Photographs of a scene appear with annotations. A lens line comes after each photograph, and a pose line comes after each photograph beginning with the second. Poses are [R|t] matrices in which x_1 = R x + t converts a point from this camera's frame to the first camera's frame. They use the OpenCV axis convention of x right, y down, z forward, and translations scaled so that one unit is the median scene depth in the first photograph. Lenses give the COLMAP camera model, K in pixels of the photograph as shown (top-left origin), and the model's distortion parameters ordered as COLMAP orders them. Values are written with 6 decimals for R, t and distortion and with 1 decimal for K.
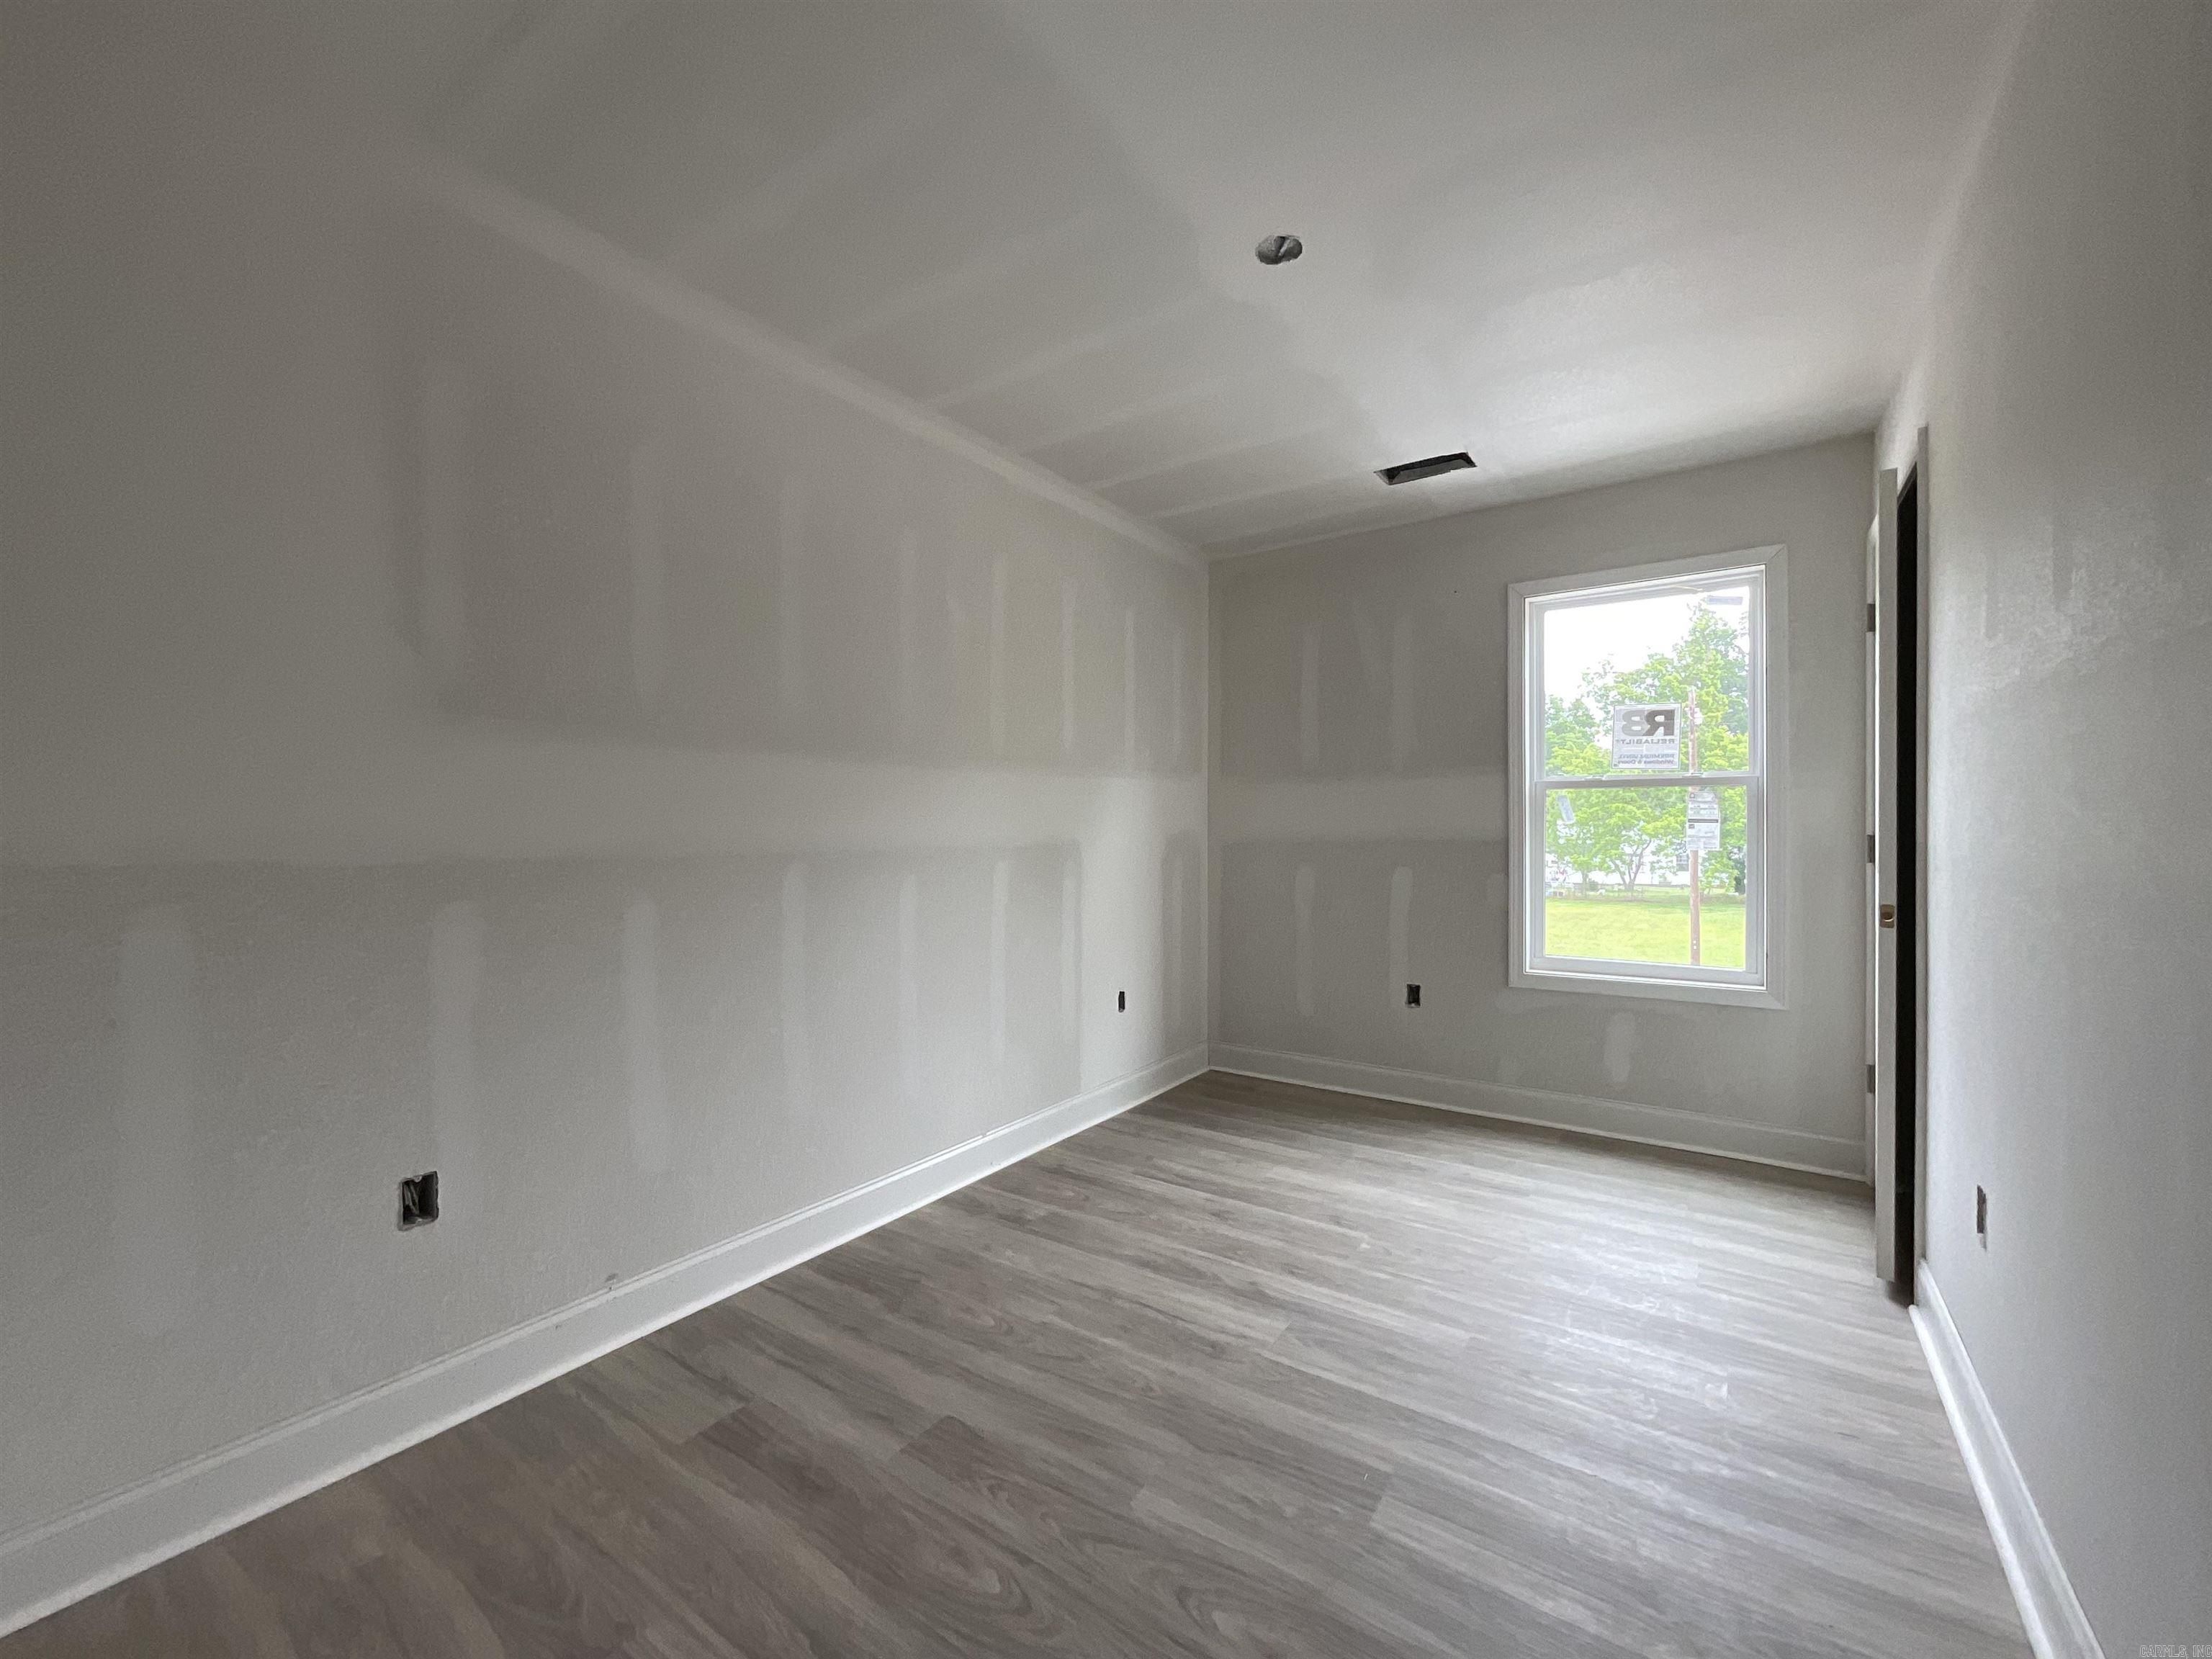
lens RADIAL K [[893.7, 0, 1119.6], [0, 893.7, 830.9], [0, 0, 1]] dist [0.006308, 0.000032]
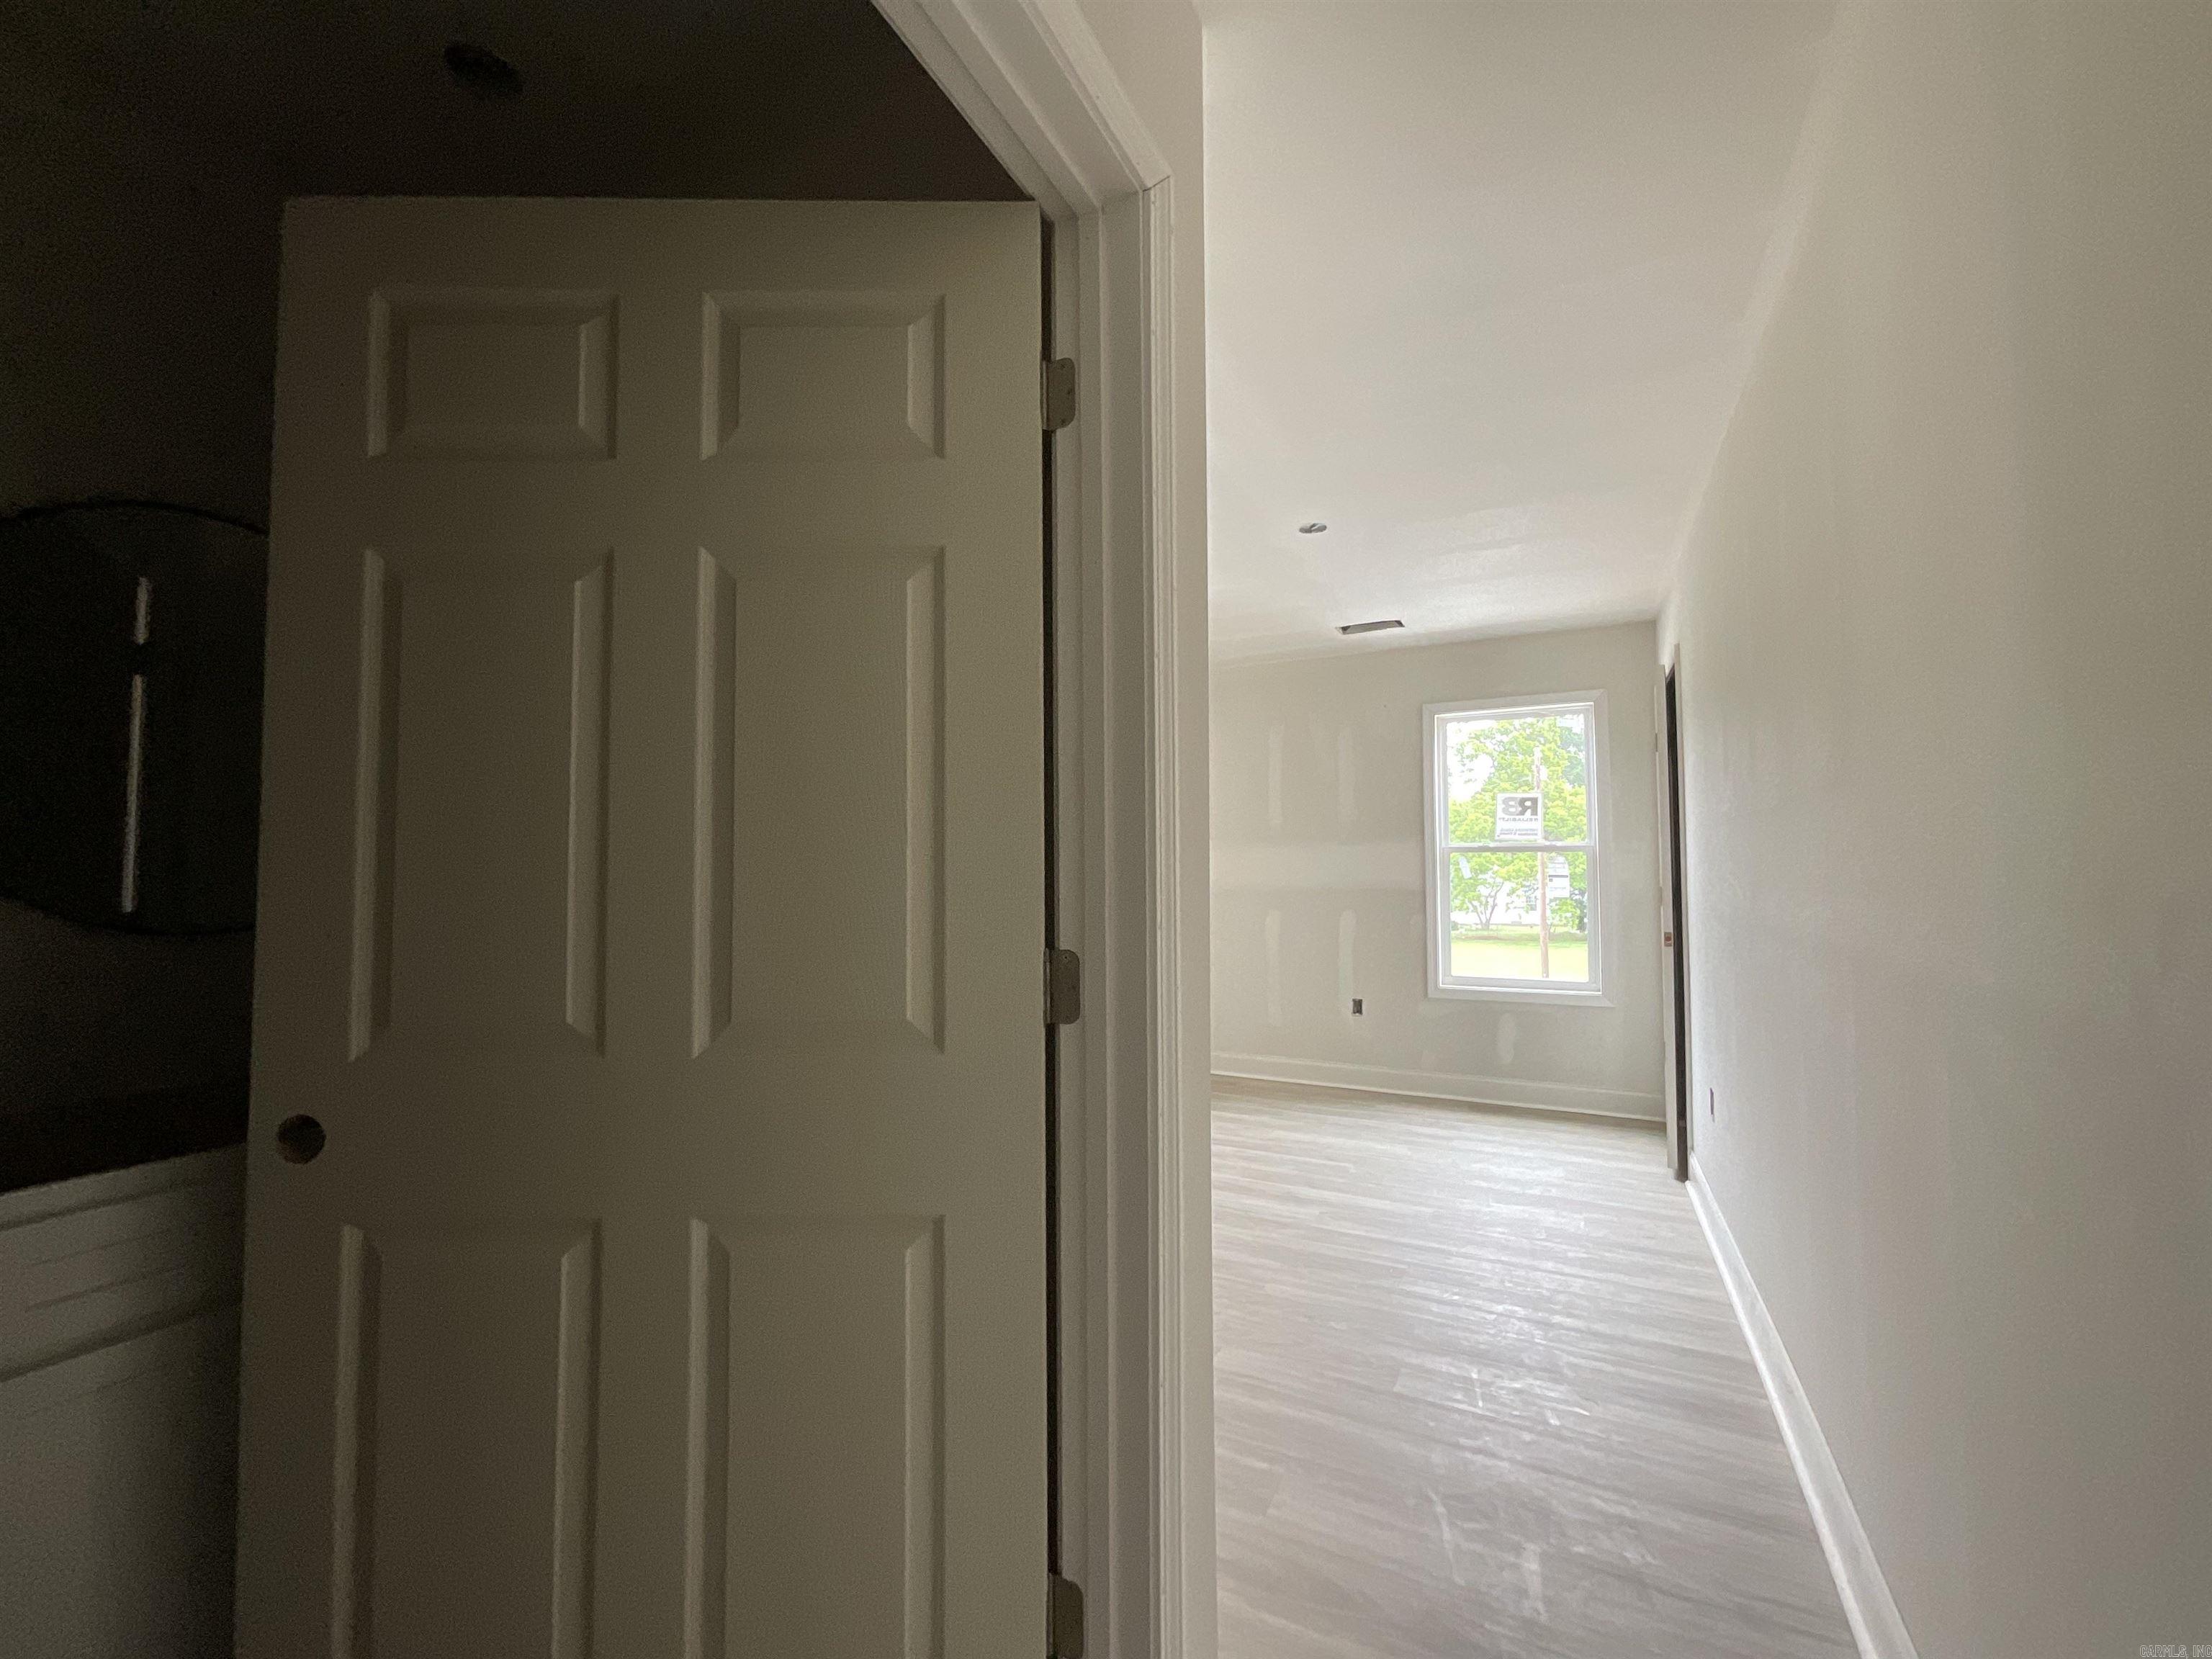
lens RADIAL K [[893.7, 0, 1126.3], [0, 893.7, 826.2], [0, 0, 1]] dist [0.006308, 0.000032]
pose [[0.990604, 0.008670, 0.136488, -0.250791], [-0.001513, 0.998622, -0.052455, -0.017014], [-0.136754, 0.051756, 0.989252, -0.356362]]
